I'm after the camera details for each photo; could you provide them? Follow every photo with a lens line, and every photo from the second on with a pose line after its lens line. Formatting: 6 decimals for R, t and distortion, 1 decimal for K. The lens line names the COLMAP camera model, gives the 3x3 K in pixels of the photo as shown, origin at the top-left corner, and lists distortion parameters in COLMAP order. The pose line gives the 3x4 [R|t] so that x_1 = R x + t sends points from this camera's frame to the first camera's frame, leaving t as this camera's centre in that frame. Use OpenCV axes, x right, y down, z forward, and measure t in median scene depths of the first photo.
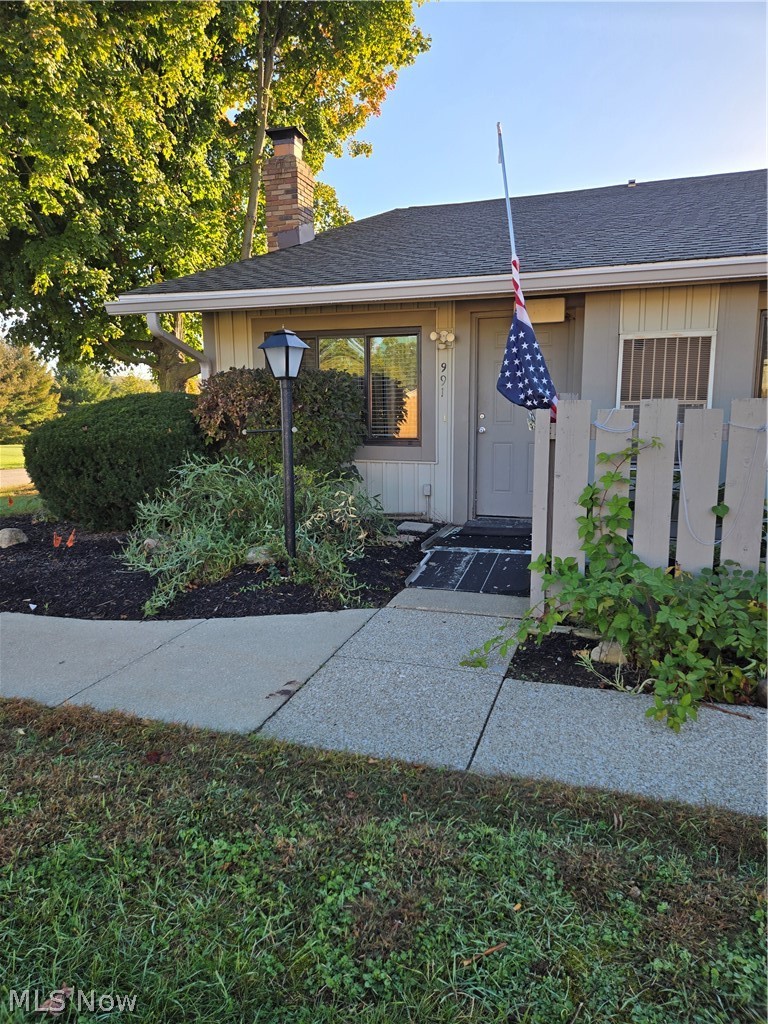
lens RADIAL K [[679.3, 0, 391.9], [0, 679.3, 510.6], [0, 0, 1]] dist [0.075643, -0.065197]
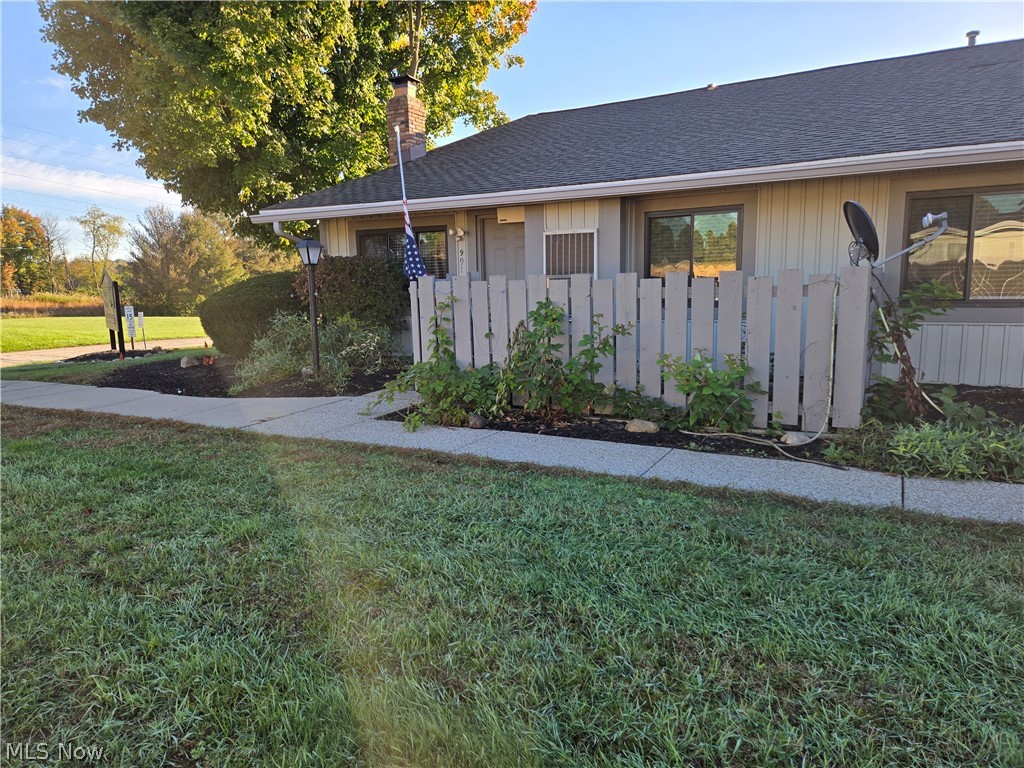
lens RADIAL K [[679.3, 0, 503.7], [0, 679.3, 386.1], [0, 0, 1]] dist [0.075643, -0.065197]
pose [[0.980576, 0.017735, -0.195336, 0.320119], [-0.016743, 0.999837, 0.006726, 0.045780], [0.195423, -0.003325, 0.980713, -0.295250]]
